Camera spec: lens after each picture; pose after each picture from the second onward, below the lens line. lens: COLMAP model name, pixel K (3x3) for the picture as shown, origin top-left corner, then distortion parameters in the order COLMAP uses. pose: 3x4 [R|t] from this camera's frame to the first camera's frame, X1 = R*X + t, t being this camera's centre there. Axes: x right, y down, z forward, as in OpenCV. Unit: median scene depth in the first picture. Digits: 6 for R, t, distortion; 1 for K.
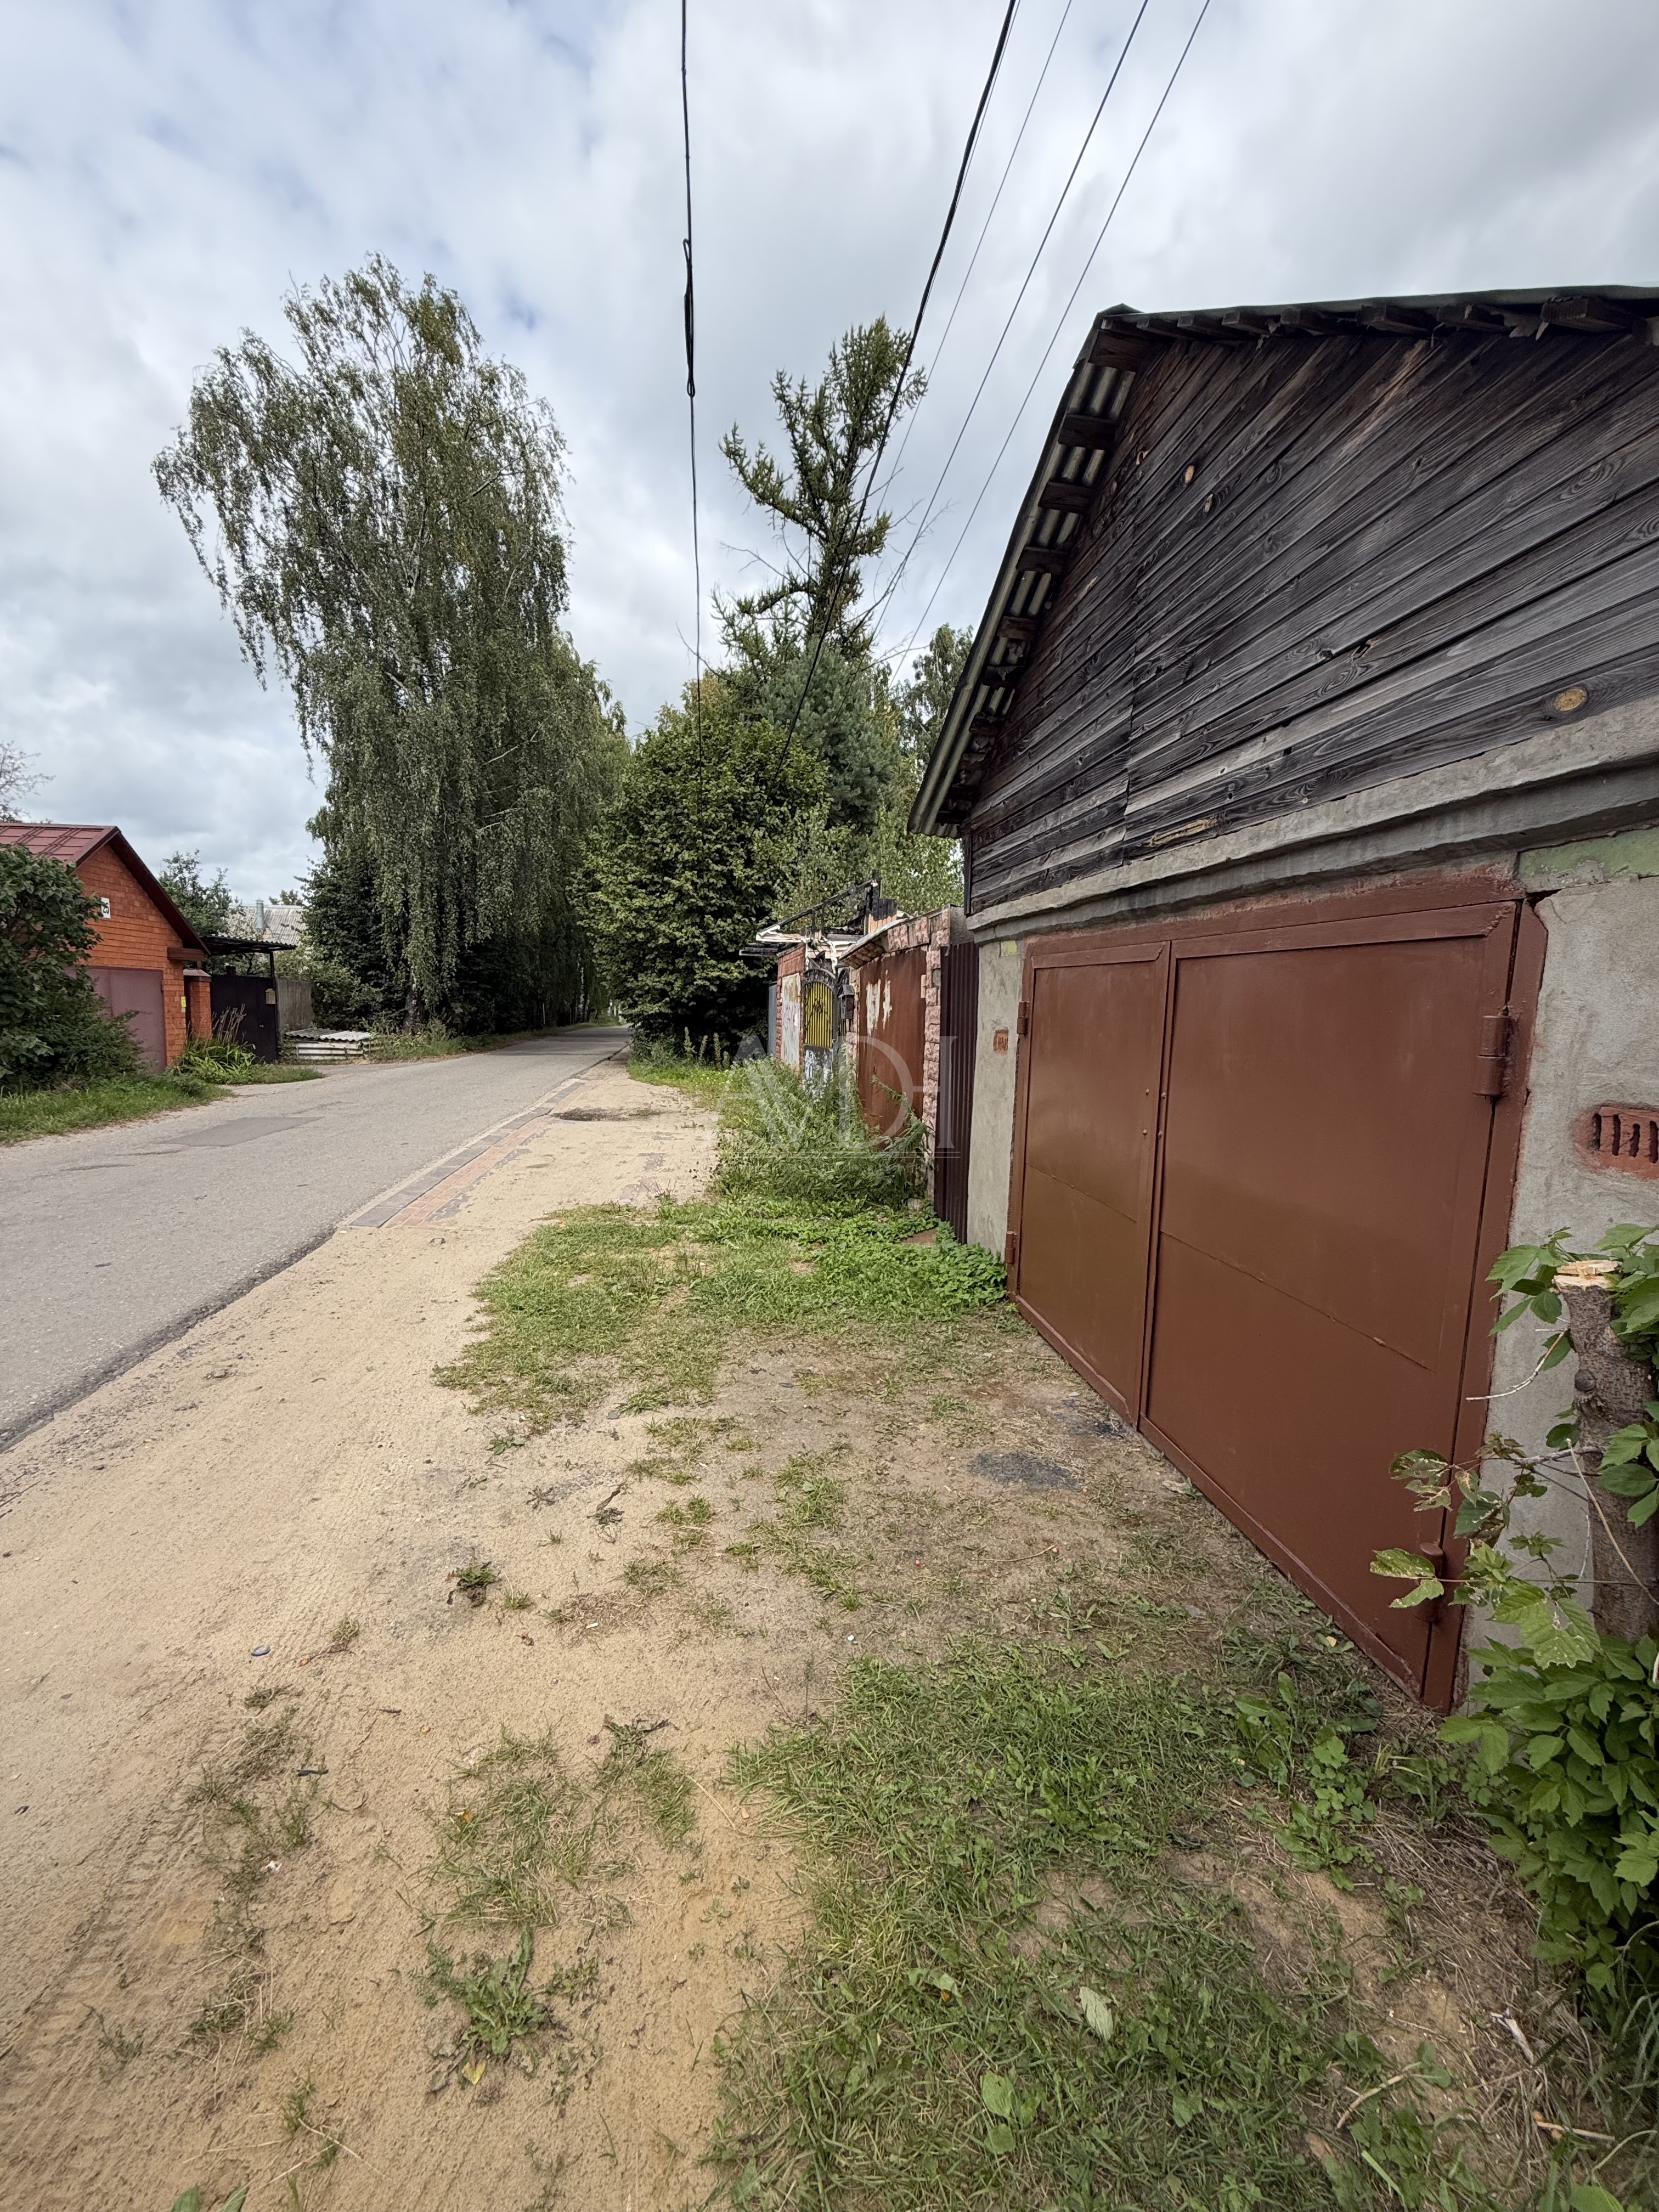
lens RADIAL K [[877.3, 0, 840.0], [0, 877.3, 1098.7], [0, 0, 1]] dist [0.000500, -0.000061]
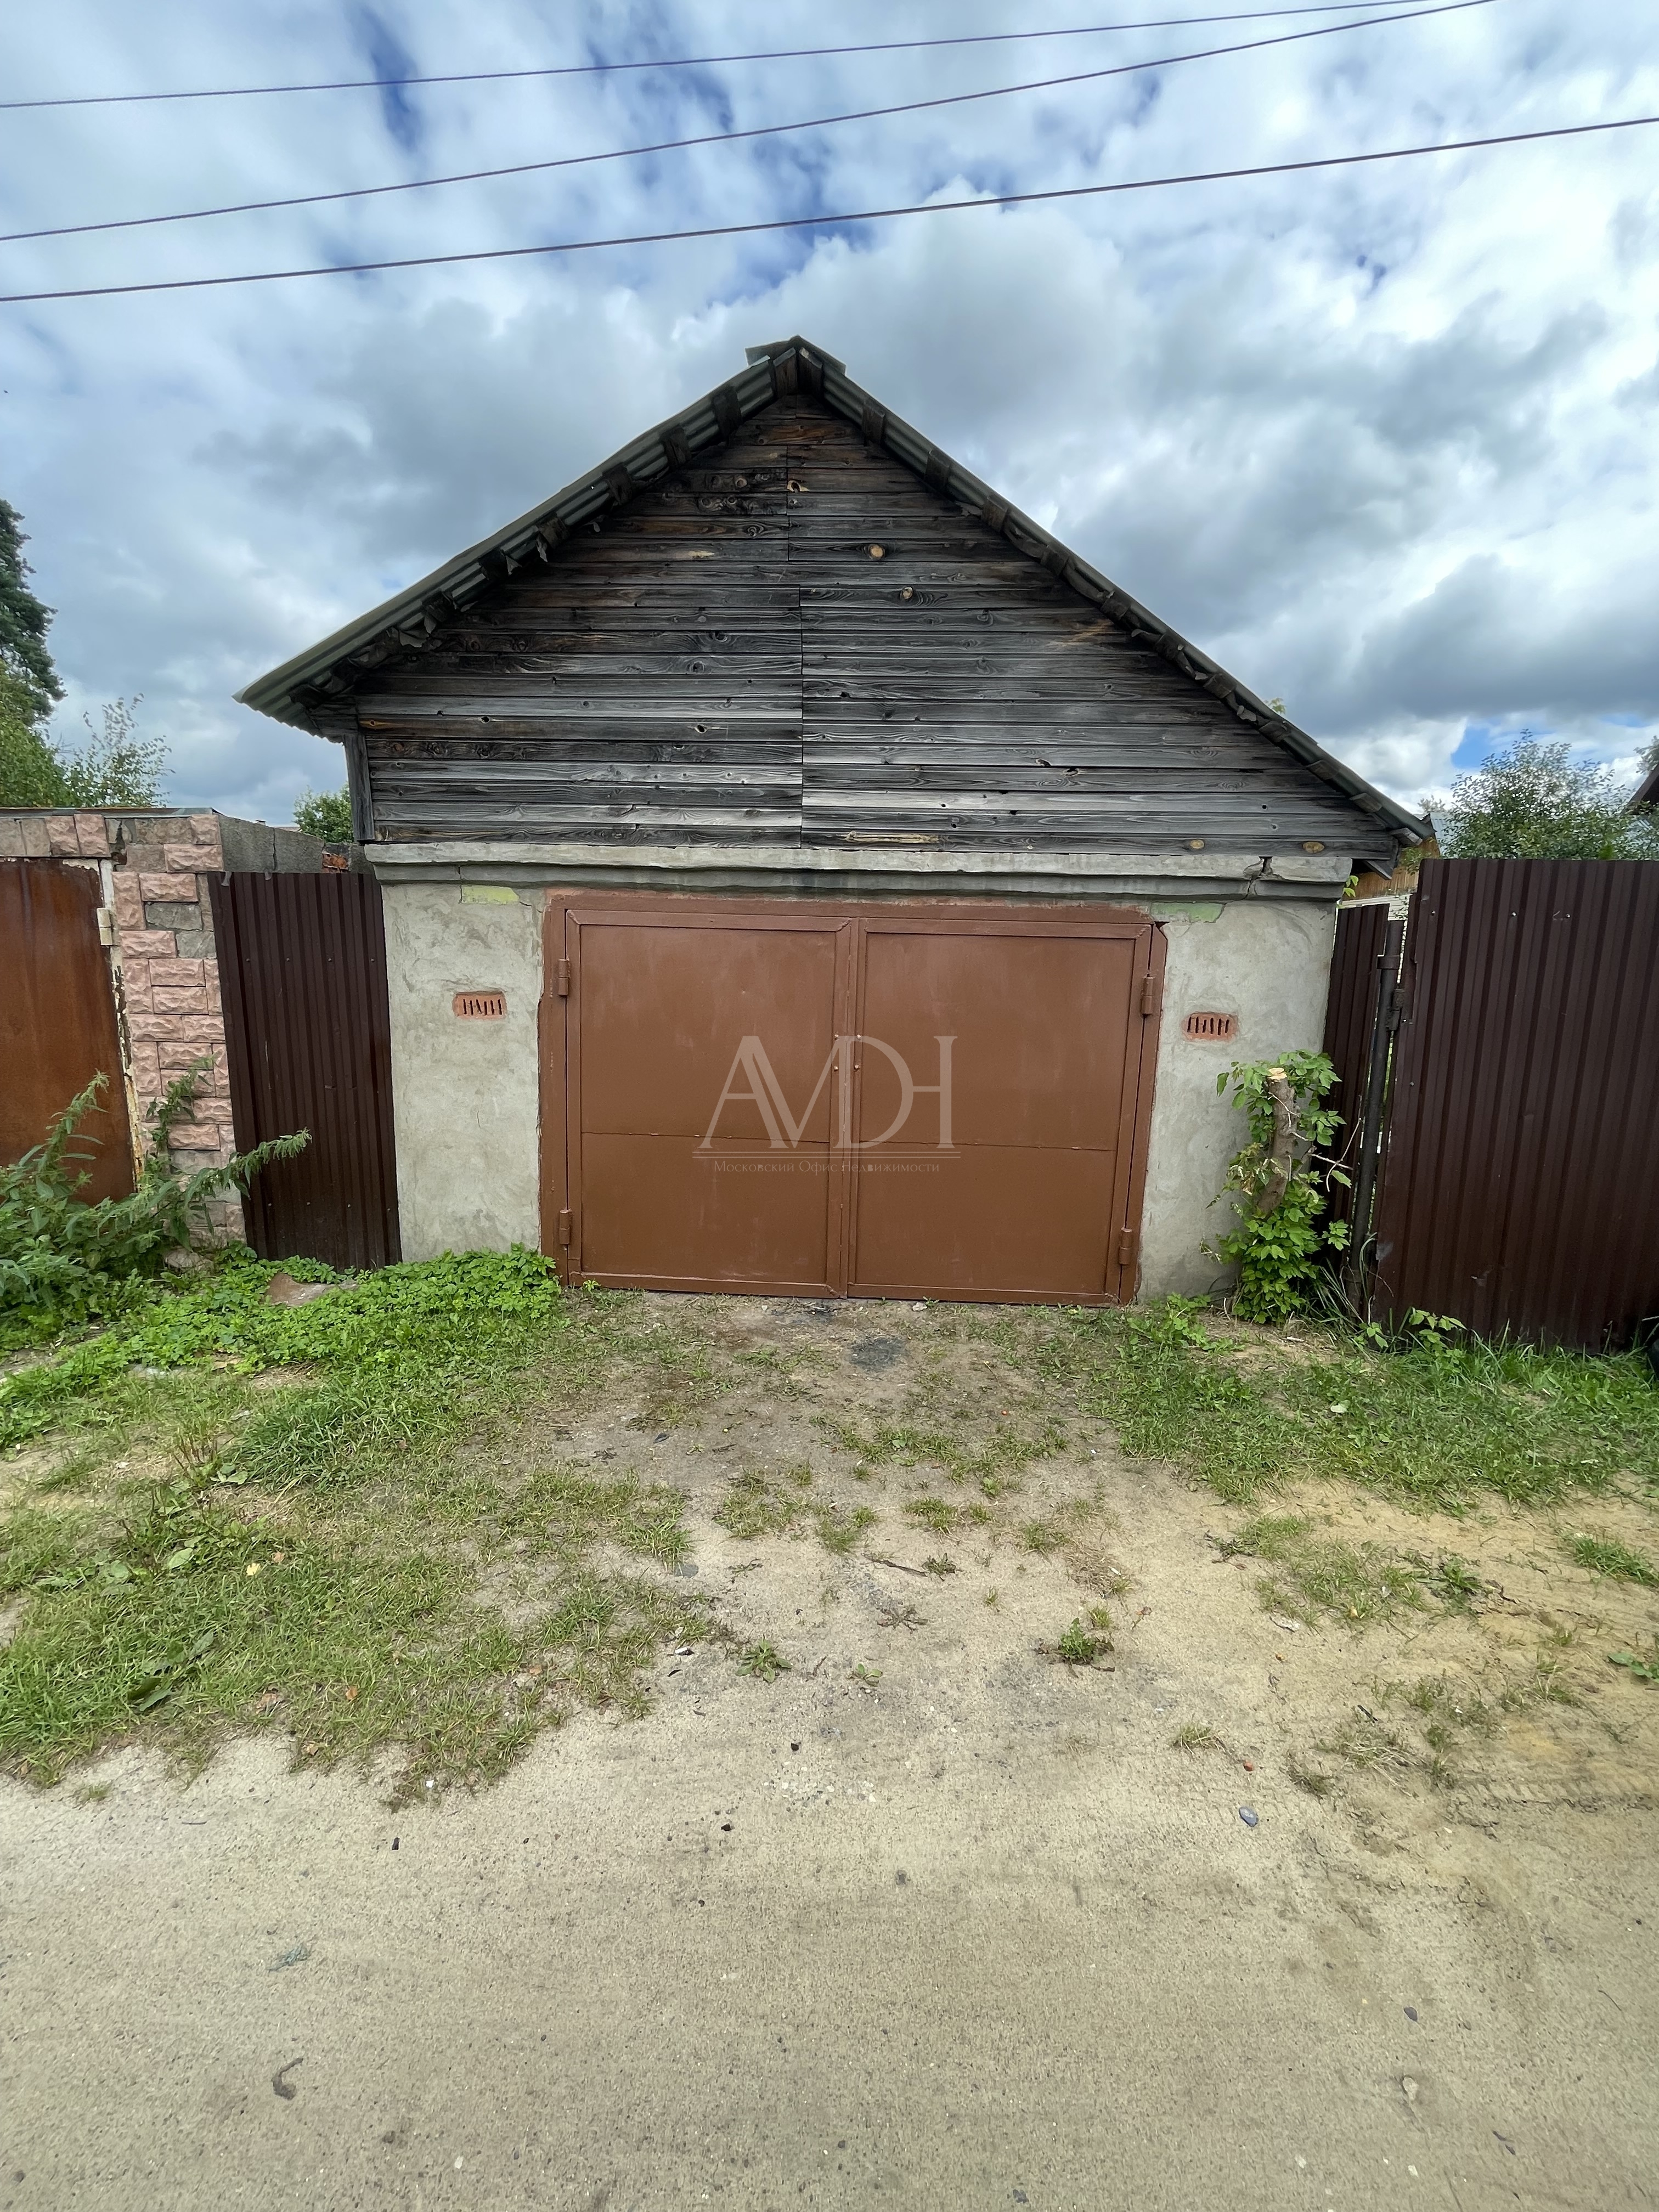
lens RADIAL K [[895.4, 0, 831.9], [0, 895.4, 1099.6], [0, 0, 1]] dist [-0.002755, 0.000398]
pose [[0.199714, -0.177132, 0.963711, -1.047480], [0.089999, 0.982683, 0.161968, -0.147772], [-0.975712, 0.054386, 0.212197, 0.856206]]
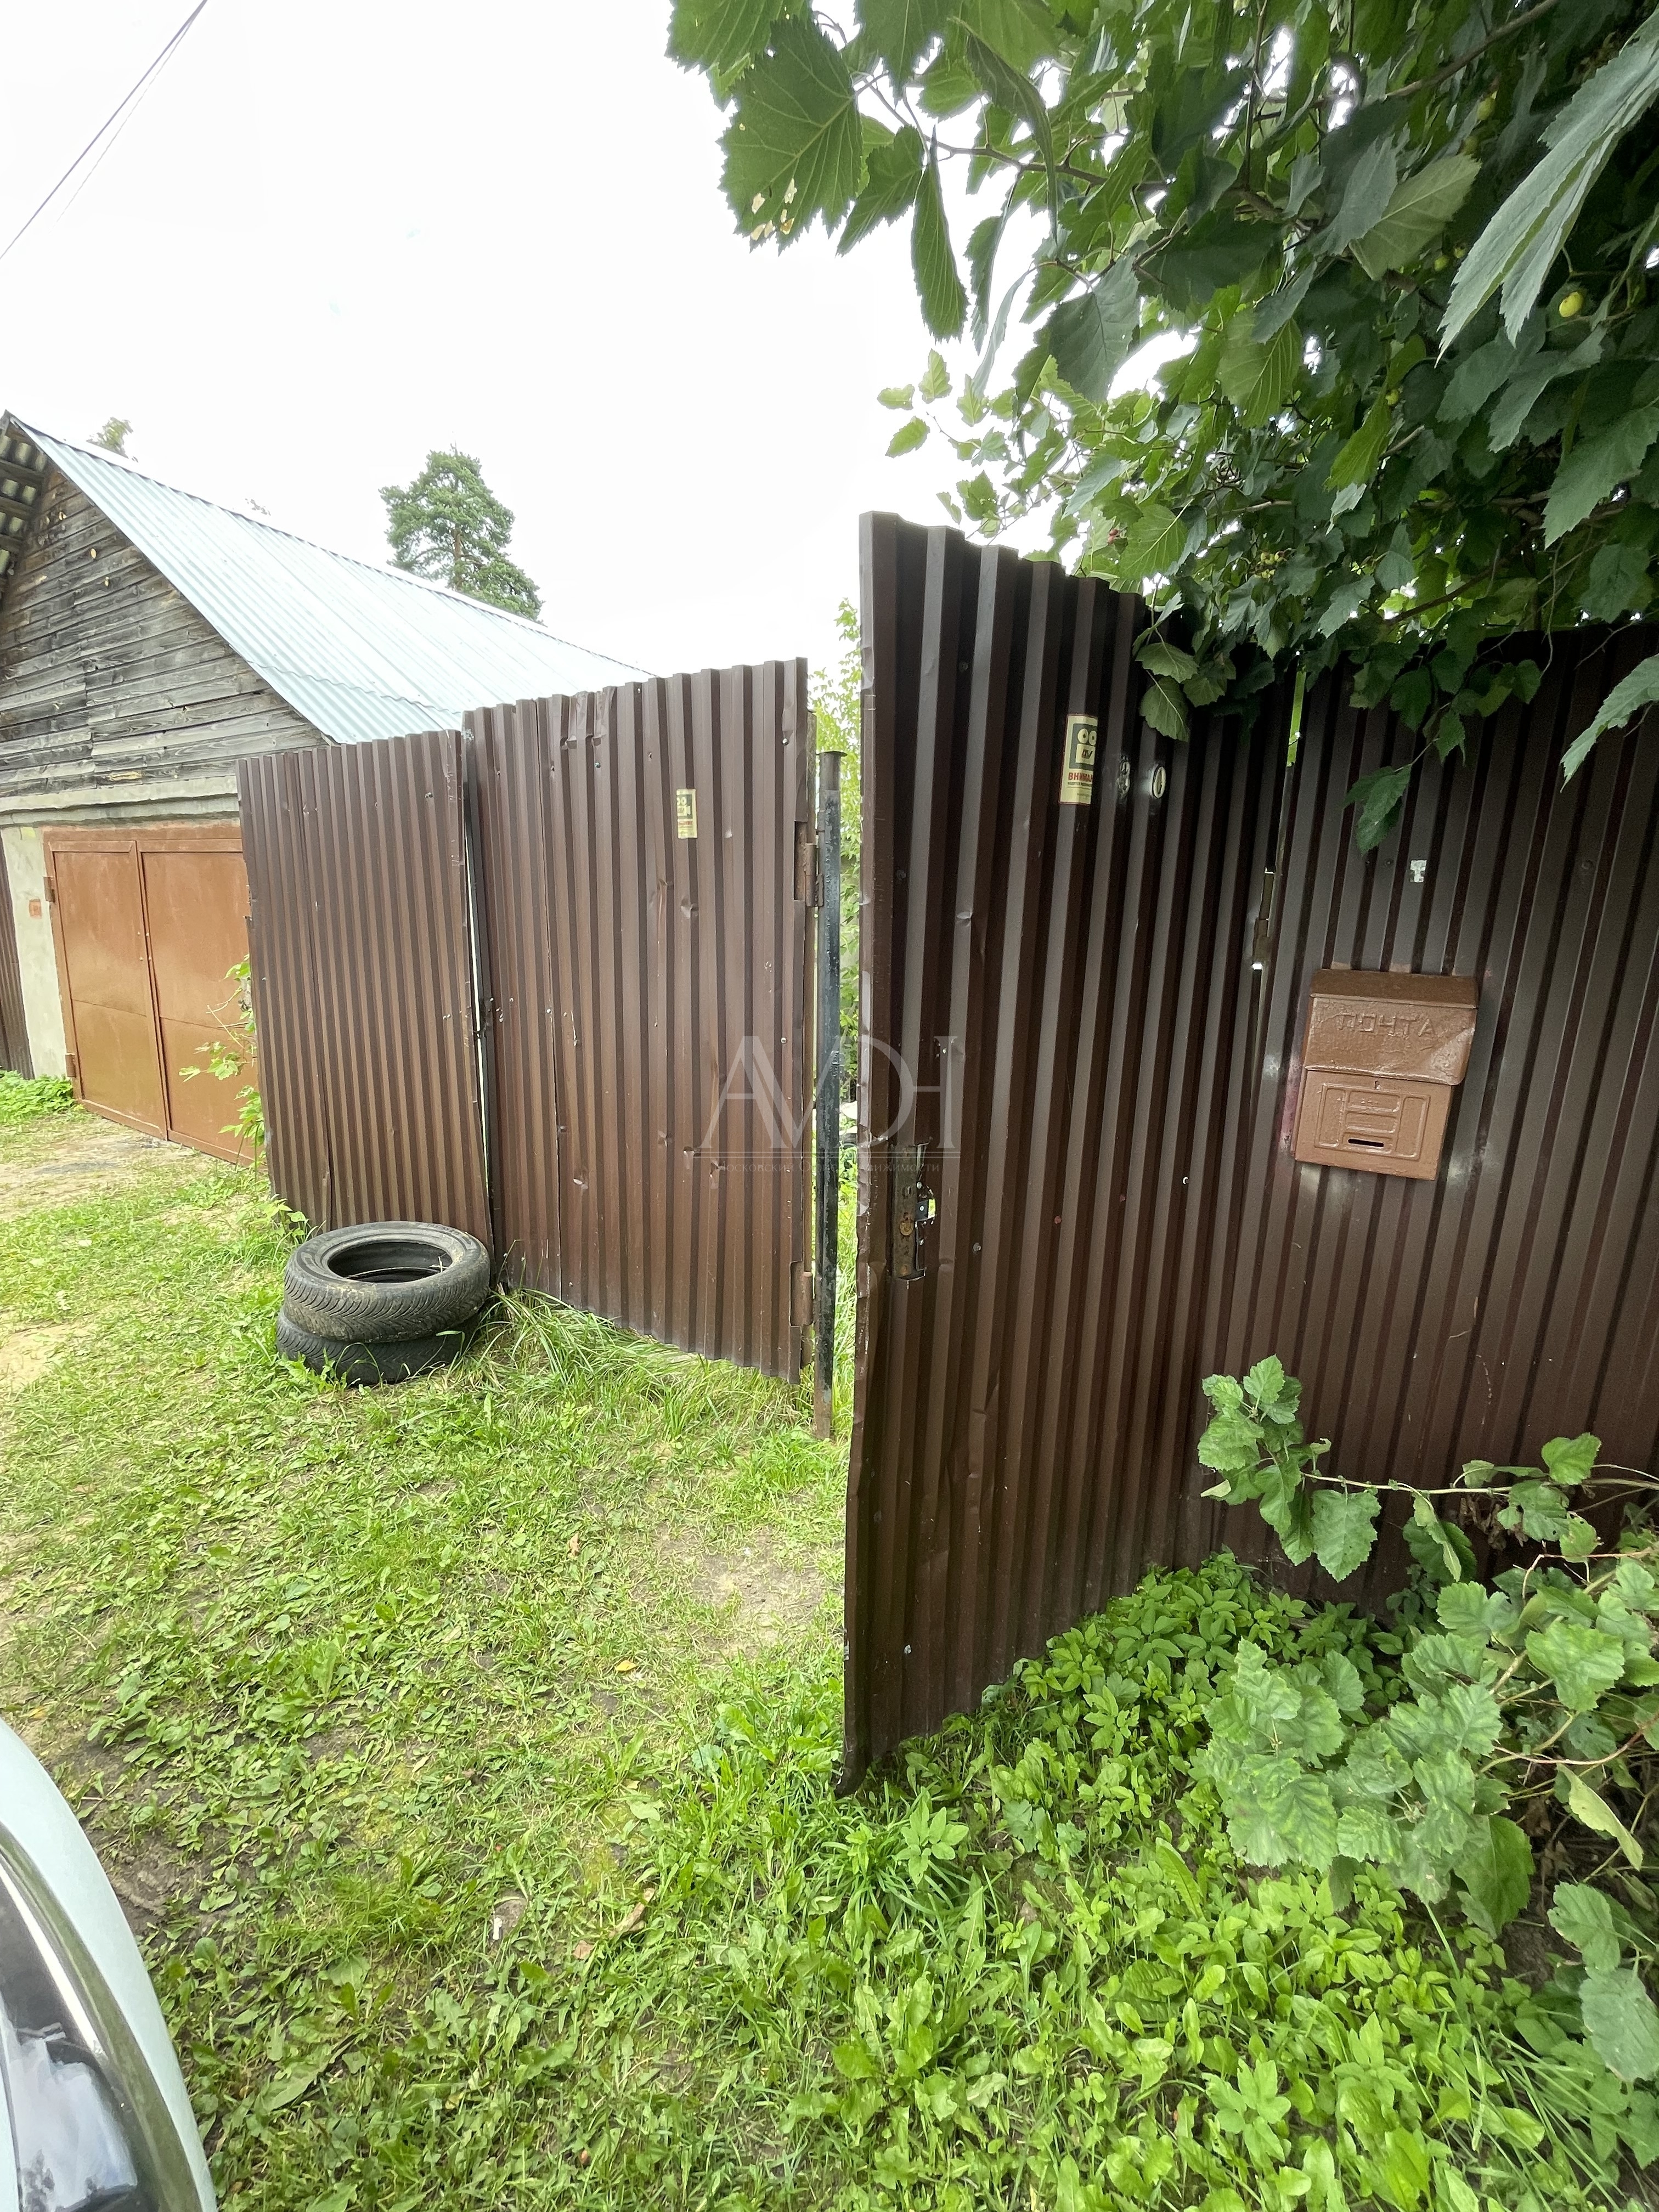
lens RADIAL K [[895.4, 0, 831.9], [0, 895.4, 1094.9], [0, 0, 1]] dist [-0.002755, 0.000398]
pose [[0.660740, -0.148319, 0.735815, -0.077642], [0.061576, 0.987690, 0.143796, 0.149025], [-0.748085, -0.049703, 0.661739, -1.255009]]
